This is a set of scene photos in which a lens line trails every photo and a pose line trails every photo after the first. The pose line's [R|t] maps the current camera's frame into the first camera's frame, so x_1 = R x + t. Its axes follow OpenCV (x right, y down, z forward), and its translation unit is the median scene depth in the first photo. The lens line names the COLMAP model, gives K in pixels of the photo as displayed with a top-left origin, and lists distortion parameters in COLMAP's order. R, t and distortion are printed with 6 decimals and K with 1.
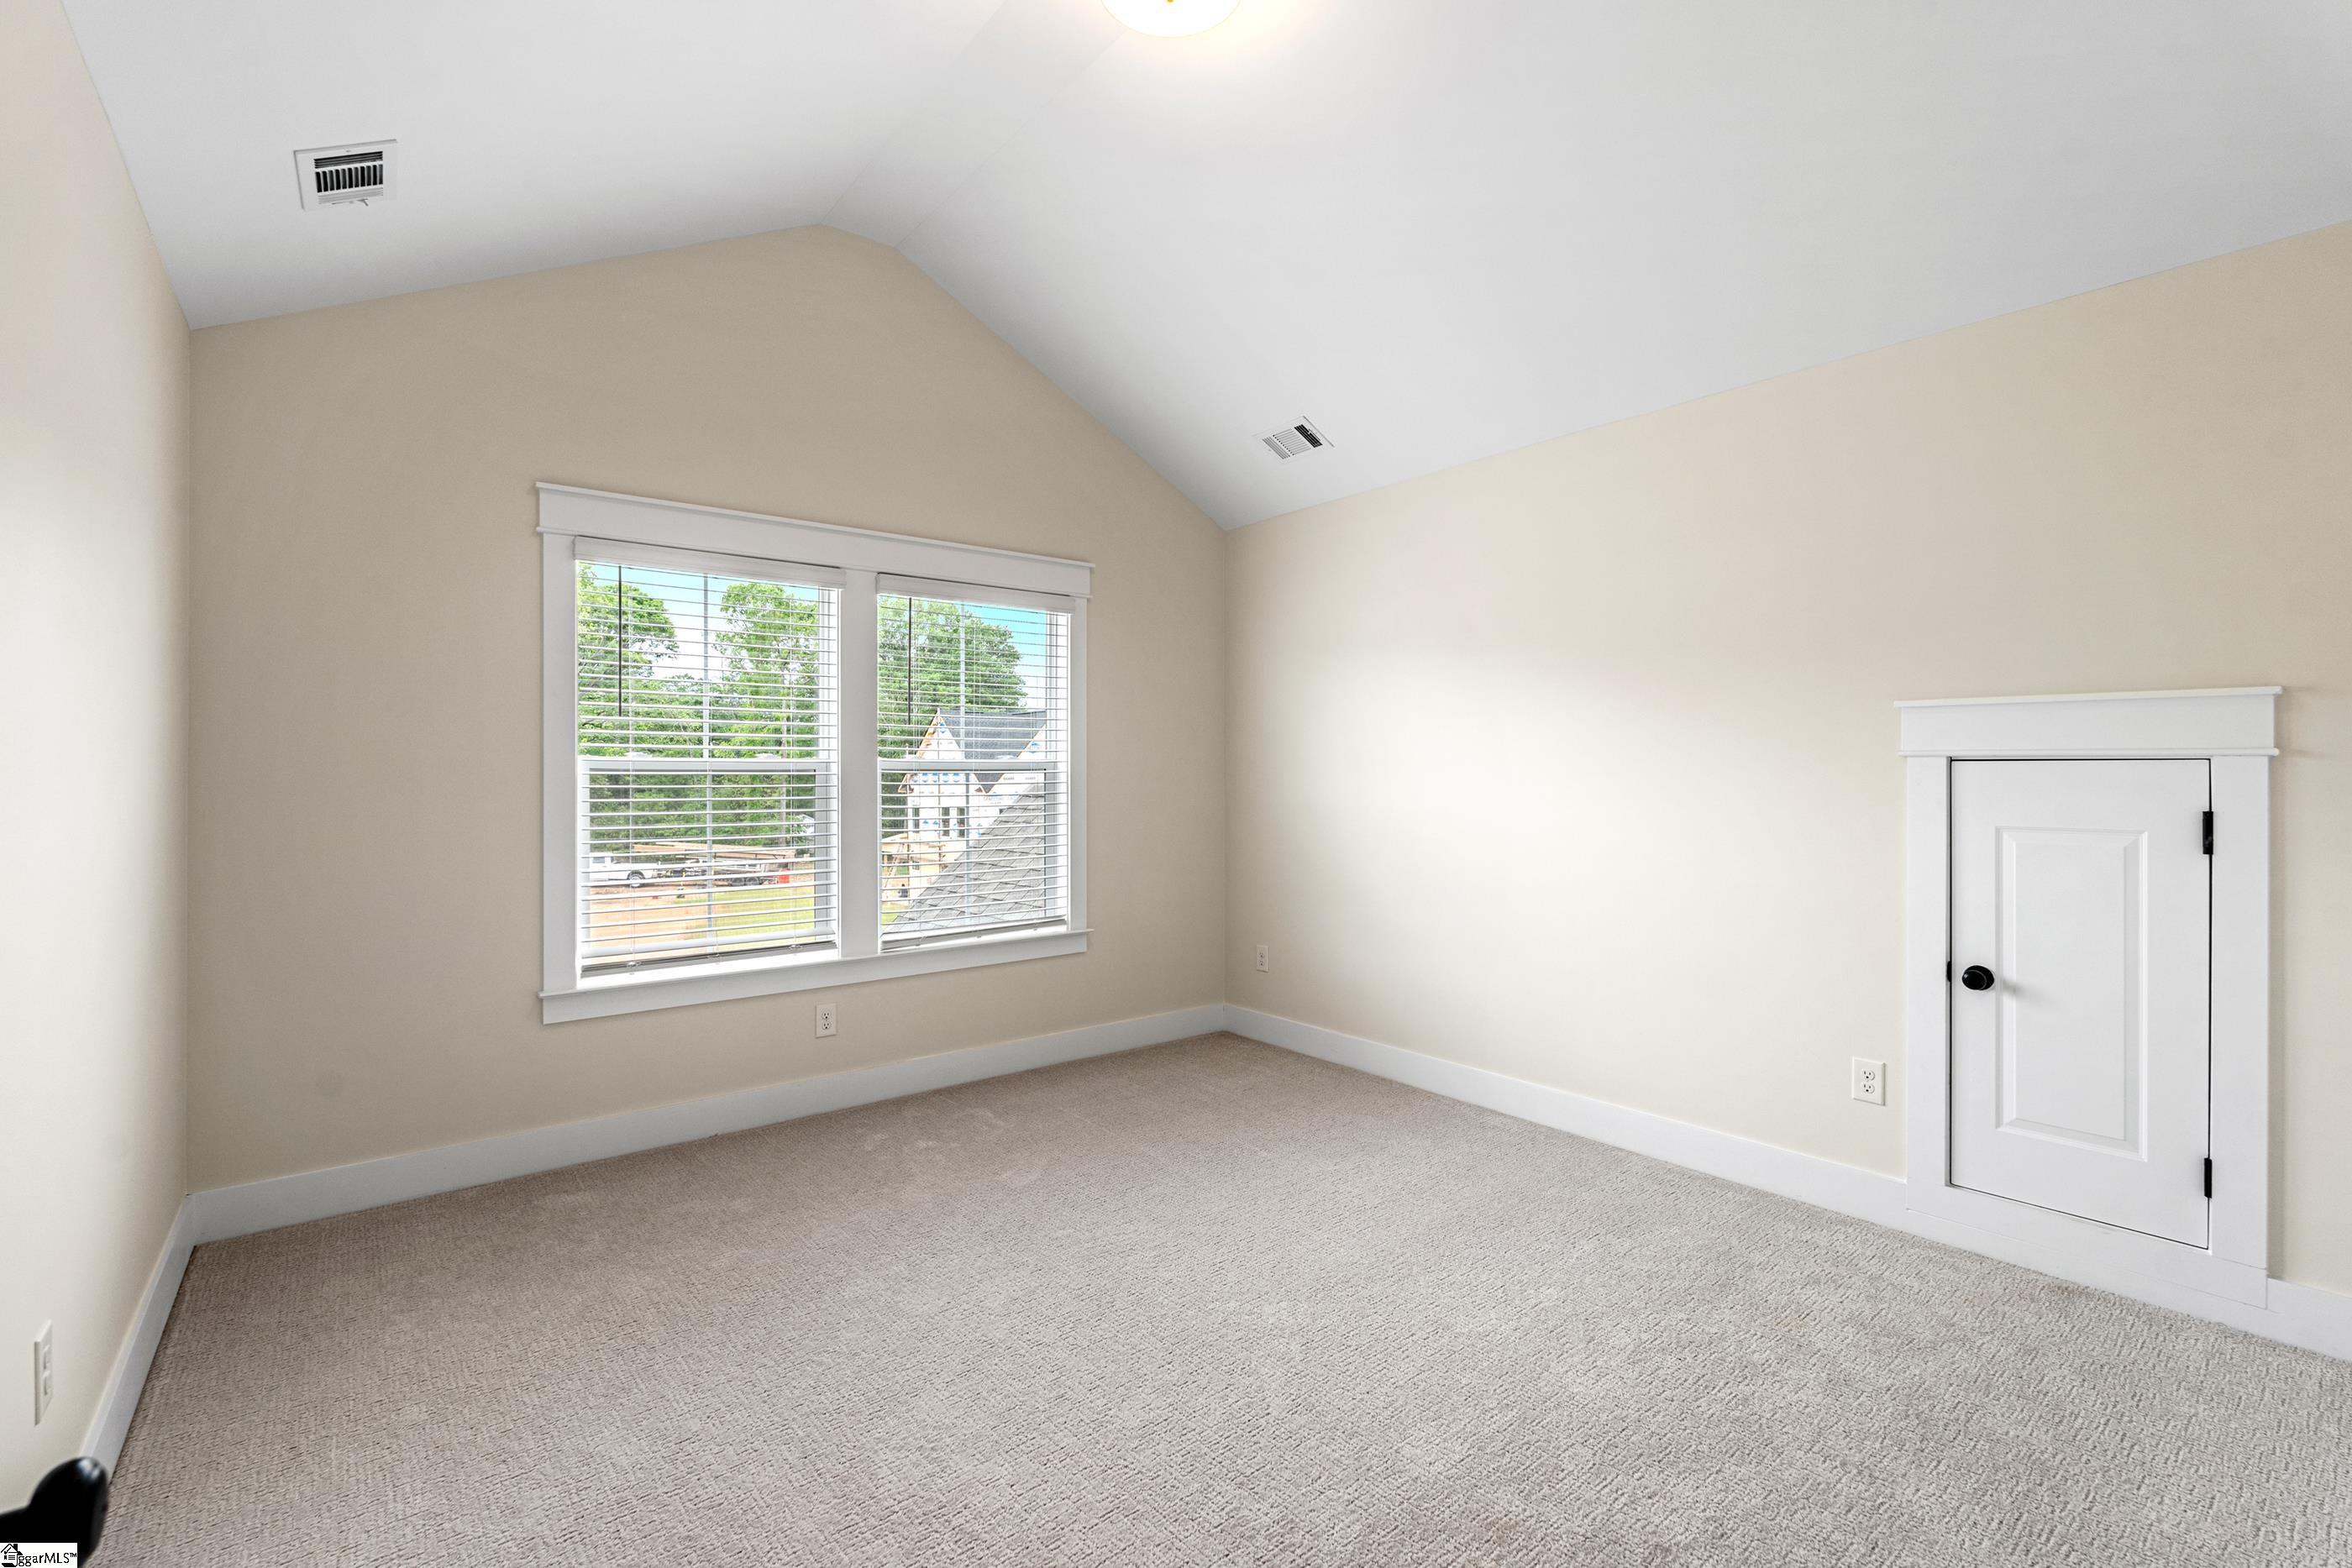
lens RADIAL K [[1025.3, 0, 1171.8], [0, 1025.3, 789.3], [0, 0, 1]] dist [-0.007446, 0.000296]
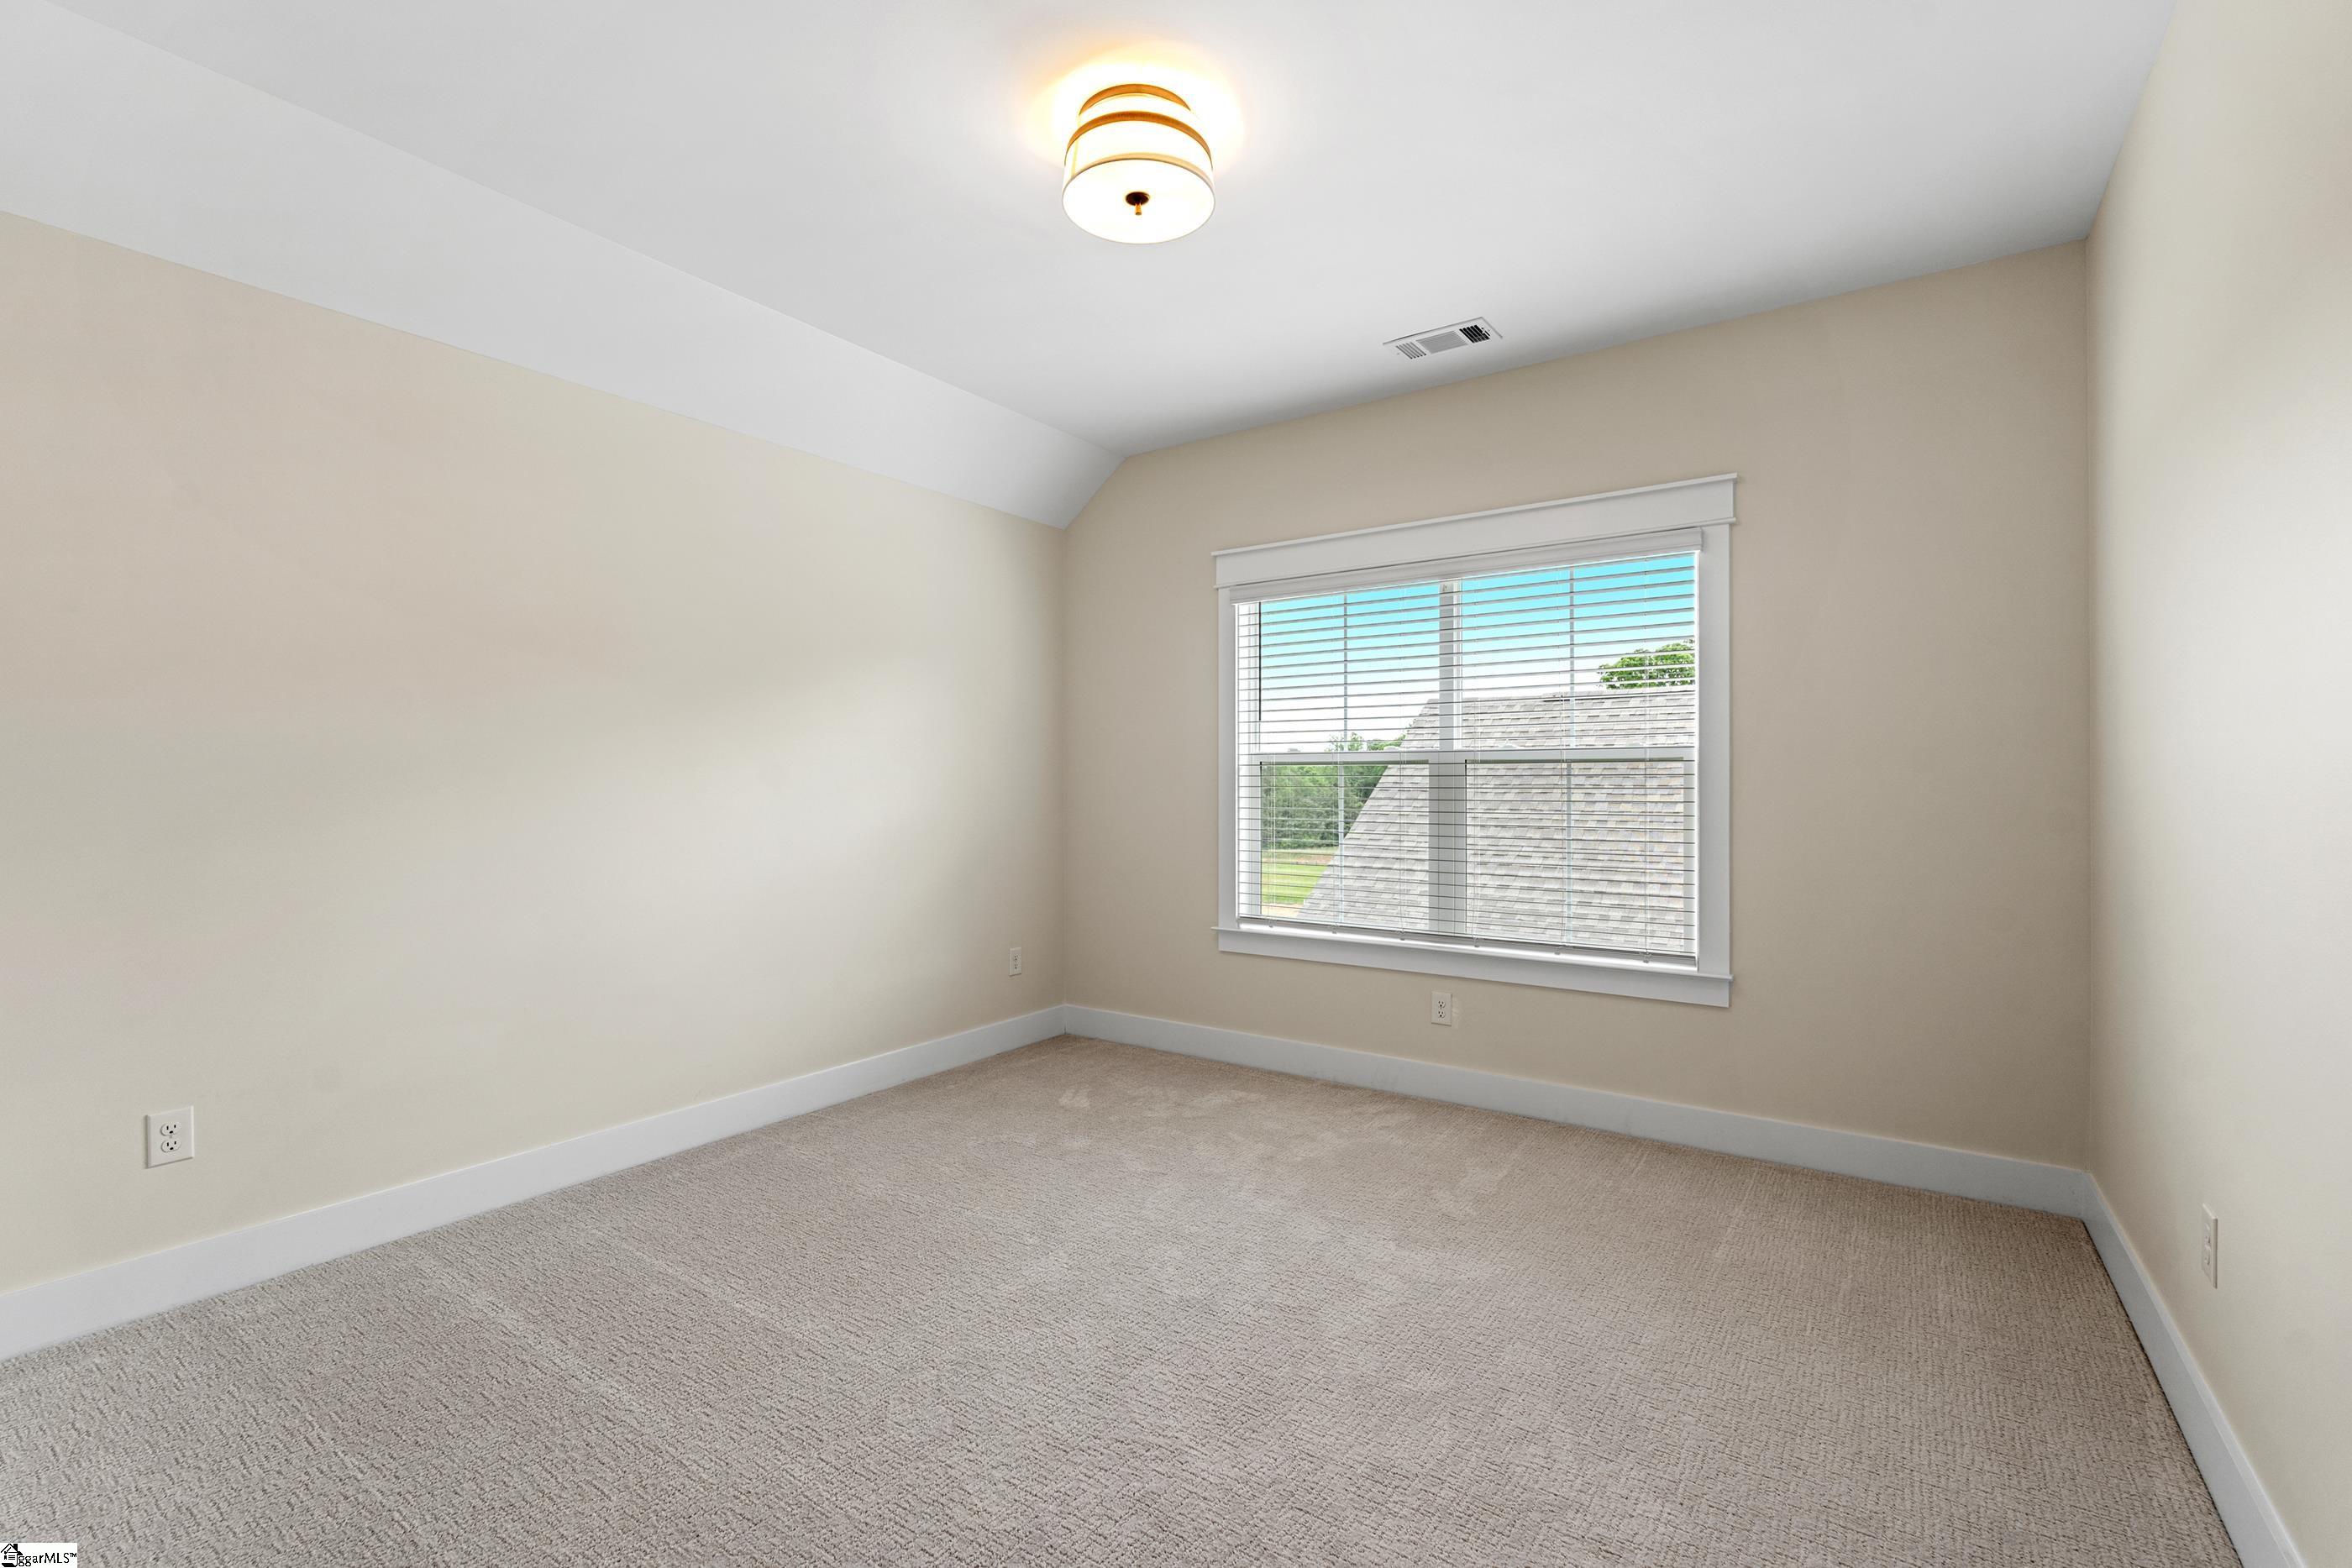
lens RADIAL K [[1025.3, 0, 1173.2], [0, 1025.3, 772.6], [0, 0, 1]] dist [-0.007446, 0.000296]
pose [[0.293876, 0.008576, -0.955805, 0.552427], [-0.005621, 0.999958, 0.007244, -0.013185], [0.955827, 0.003244, 0.293912, 0.453876]]
